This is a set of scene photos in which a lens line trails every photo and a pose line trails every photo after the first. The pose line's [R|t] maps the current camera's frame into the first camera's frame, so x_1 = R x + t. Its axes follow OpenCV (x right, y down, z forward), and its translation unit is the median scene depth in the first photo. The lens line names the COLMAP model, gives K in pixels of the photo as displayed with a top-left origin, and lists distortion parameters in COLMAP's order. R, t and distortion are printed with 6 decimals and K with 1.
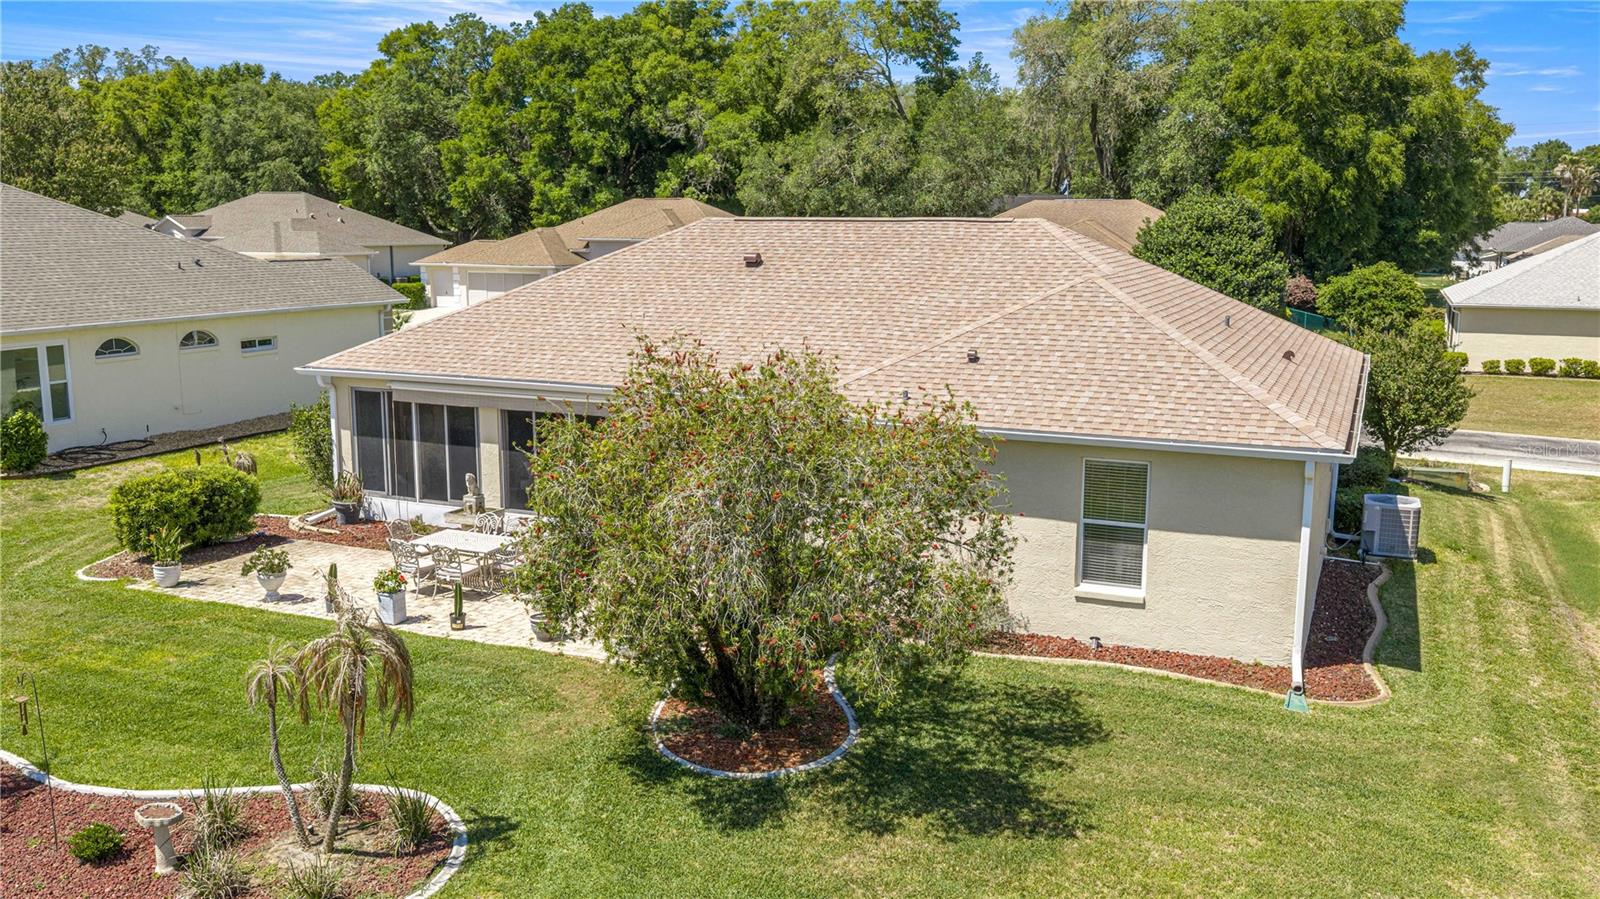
lens RADIAL K [[1322.3, 0, 802.3], [0, 1322.3, 447.3], [0, 0, 1]] dist [0.033087, -0.076451]
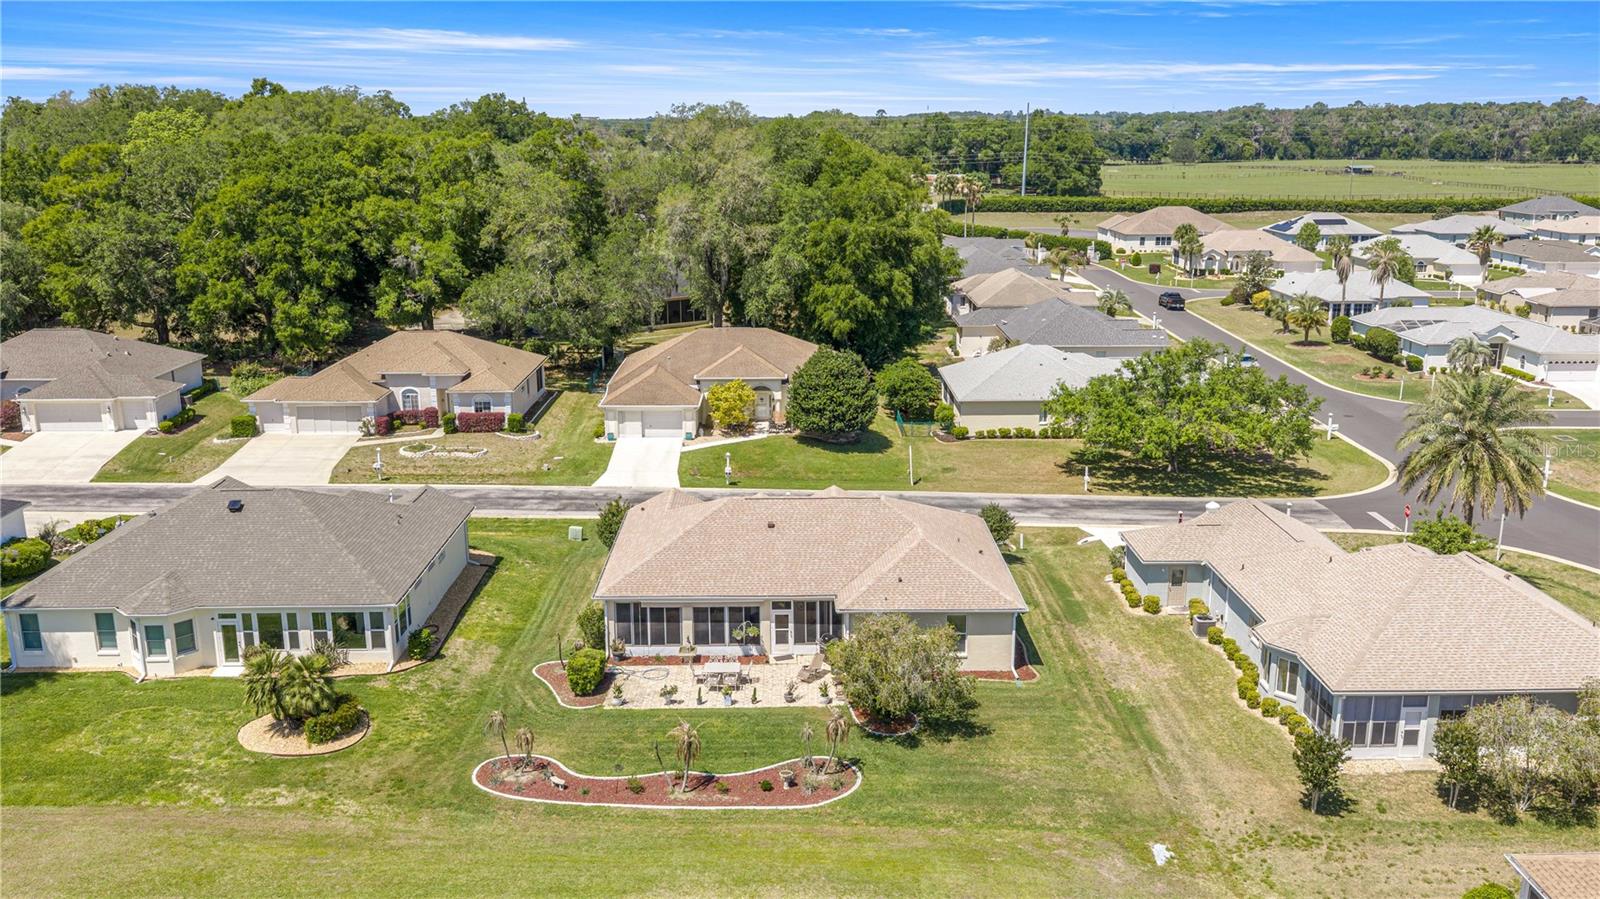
lens RADIAL K [[1322.3, 0, 802.3], [0, 1322.3, 447.3], [0, 0, 1]] dist [0.033087, -0.076451]
pose [[0.911510, -0.105943, 0.397398, -0.335600], [0.076614, 0.993079, 0.089018, -0.178064], [-0.404079, -0.050694, 0.913318, -0.439202]]
